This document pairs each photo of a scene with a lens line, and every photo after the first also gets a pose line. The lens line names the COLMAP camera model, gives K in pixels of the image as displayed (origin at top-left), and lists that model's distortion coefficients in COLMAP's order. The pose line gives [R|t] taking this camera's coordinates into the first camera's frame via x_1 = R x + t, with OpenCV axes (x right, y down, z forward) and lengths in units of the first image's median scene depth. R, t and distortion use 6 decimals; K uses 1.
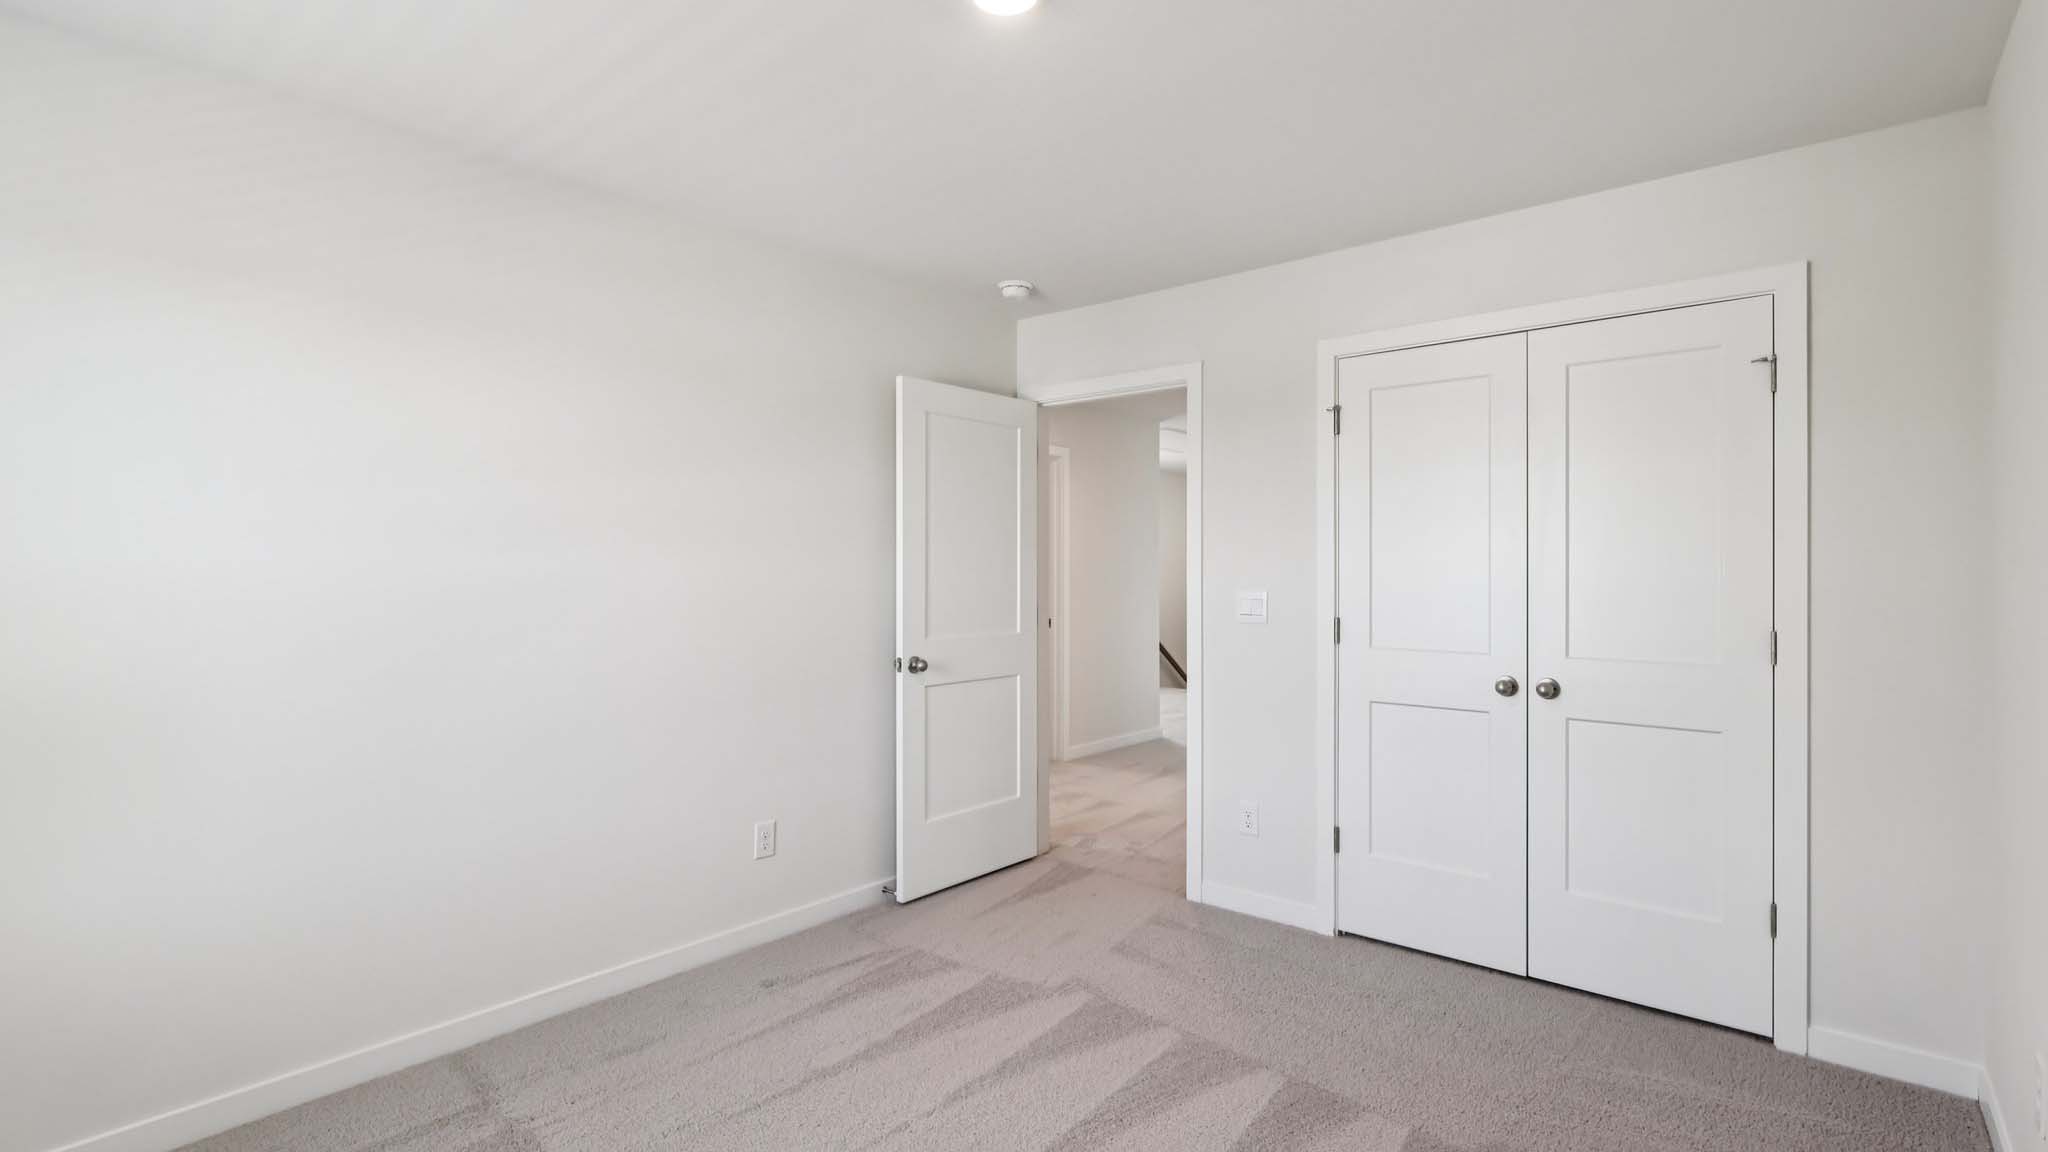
lens RADIAL K [[952.8, 0, 1020.7], [0, 952.8, 566.9], [0, 0, 1]] dist [-0.001211, 0.000419]
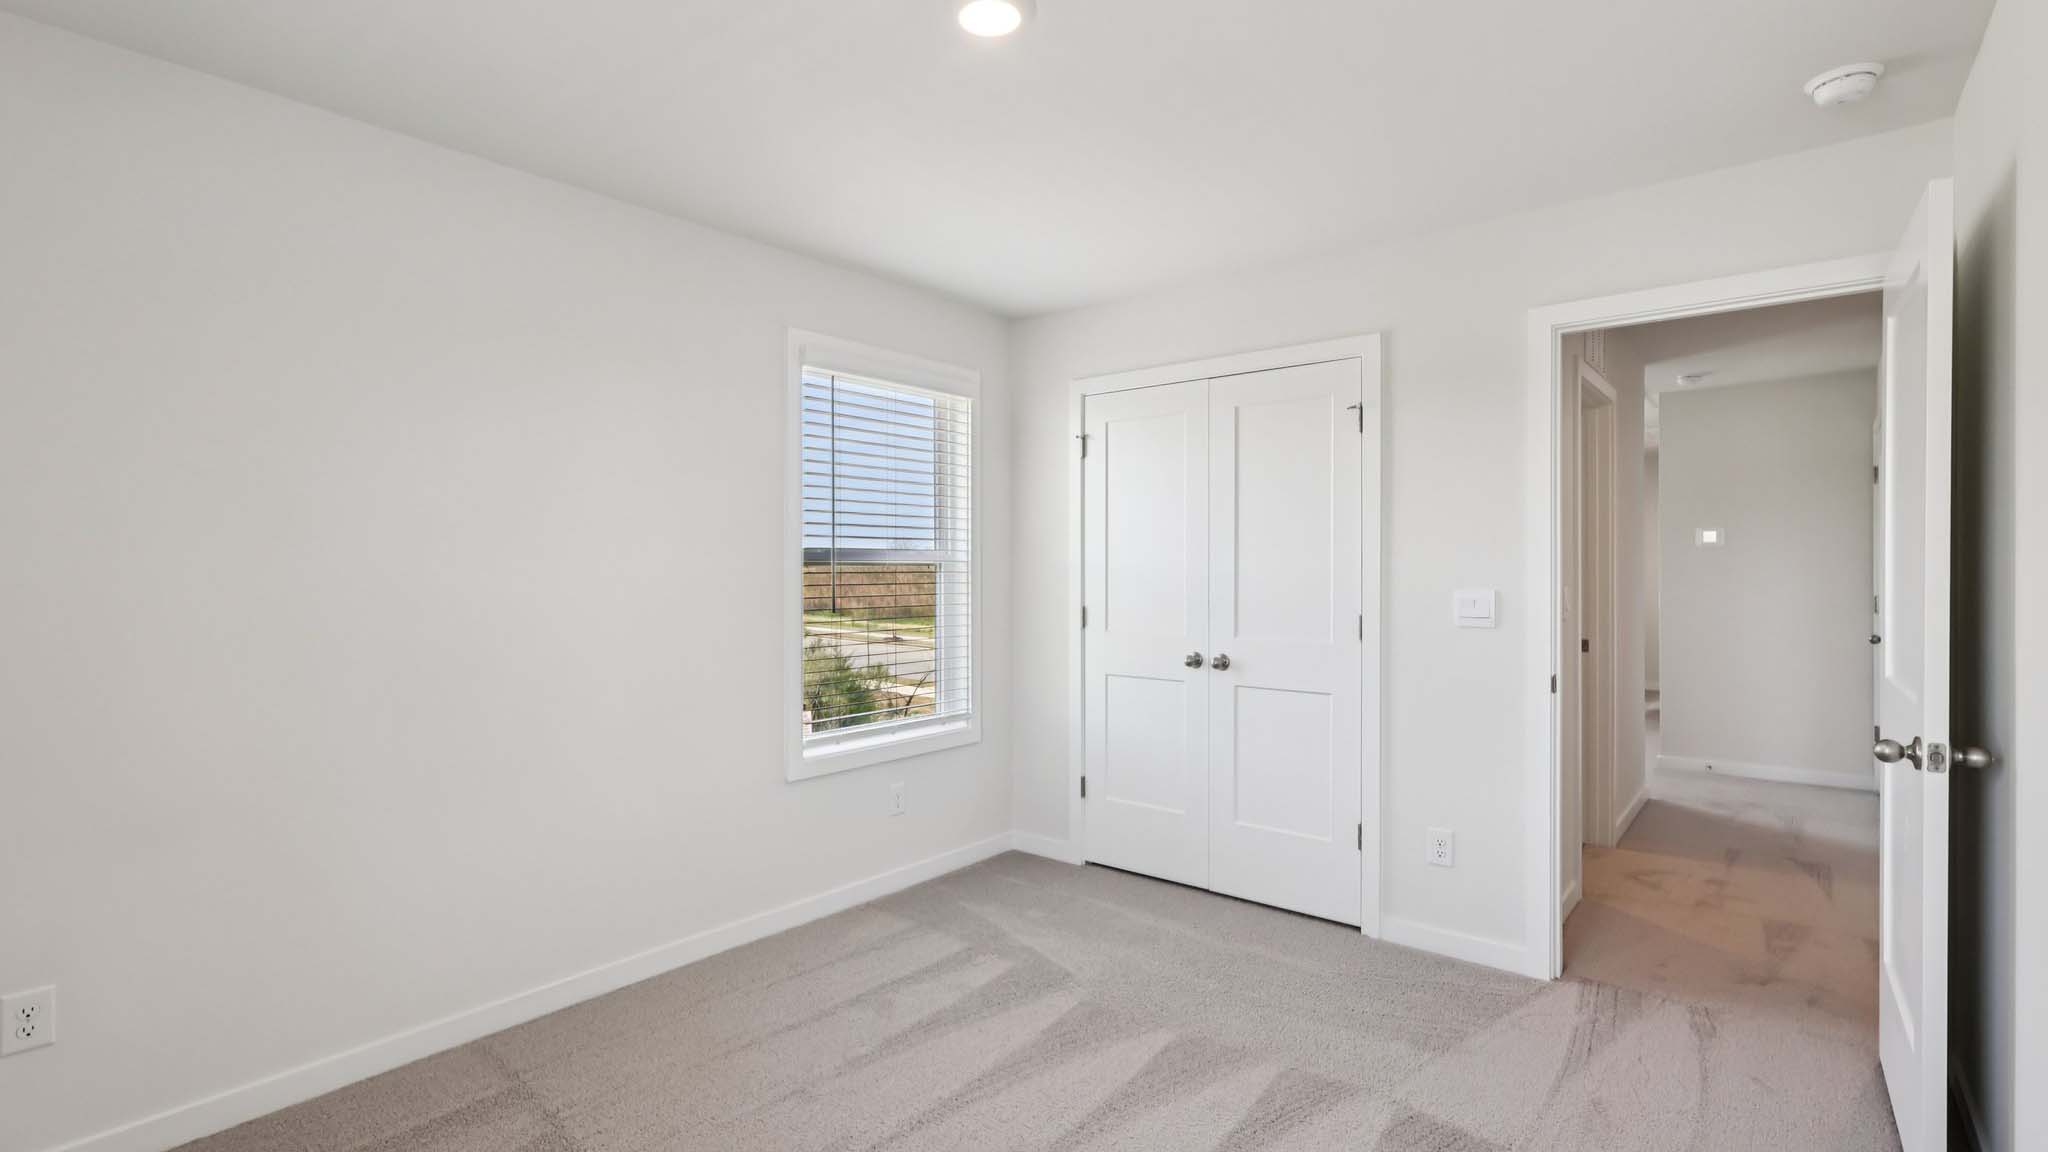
lens RADIAL K [[937.7, 0, 1017.8], [0, 937.7, 572.9], [0, 0, 1]] dist [0.000511, 0.000035]
pose [[0.999961, -0.003228, 0.008219, 0.268003], [0.003160, 0.999960, 0.008330, -0.001667], [-0.008246, -0.008303, 0.999932, -0.237500]]
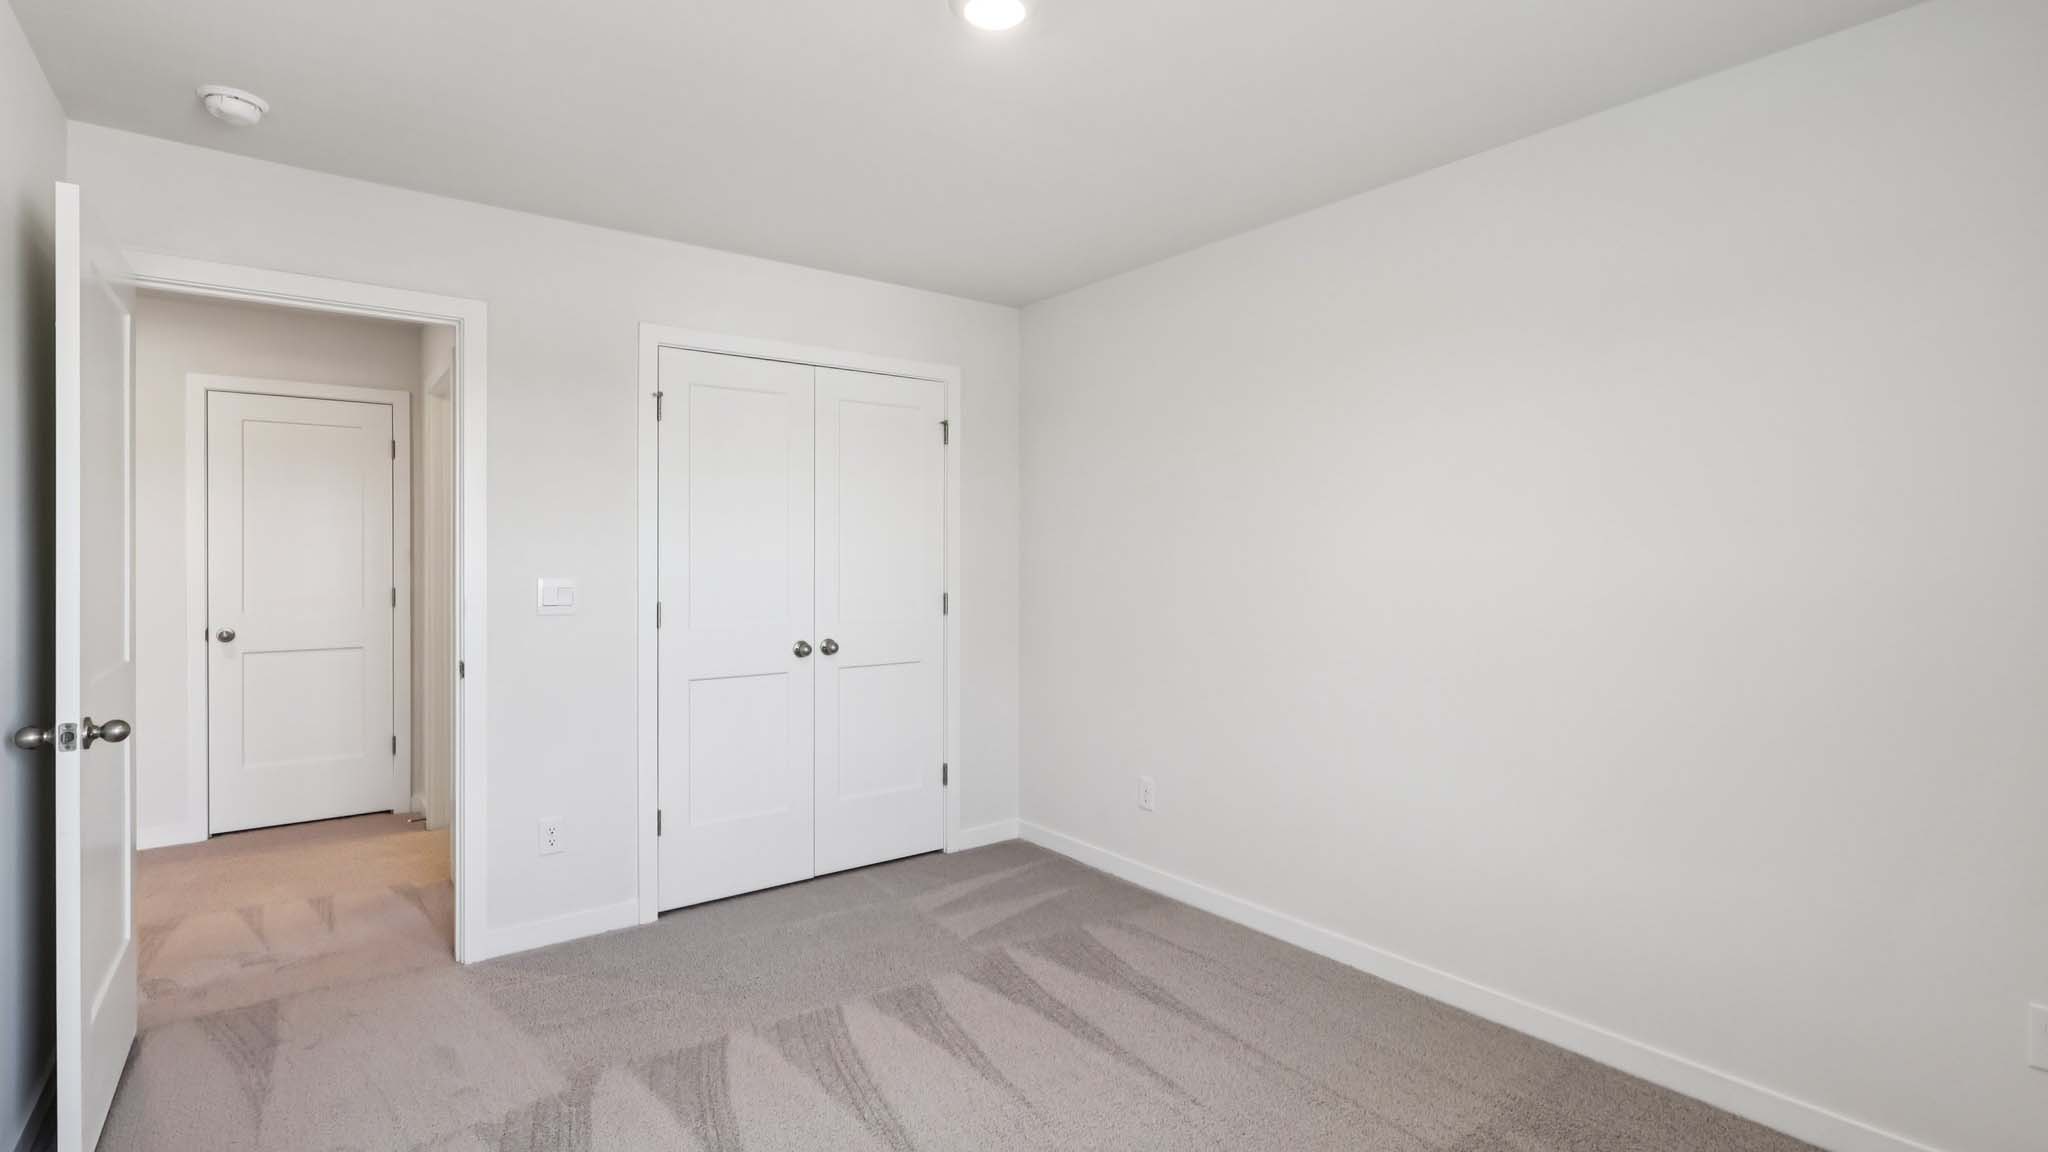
lens RADIAL K [[970.3, 0, 1030.0], [0, 970.3, 550.2], [0, 0, 1]] dist [0.001474, 0.000472]
pose [[0.196634, 0.001390, 0.980476, -0.666050], [-0.006044, 0.999982, -0.000206, -0.004872], [-0.980458, -0.005886, 0.196638, 0.462597]]
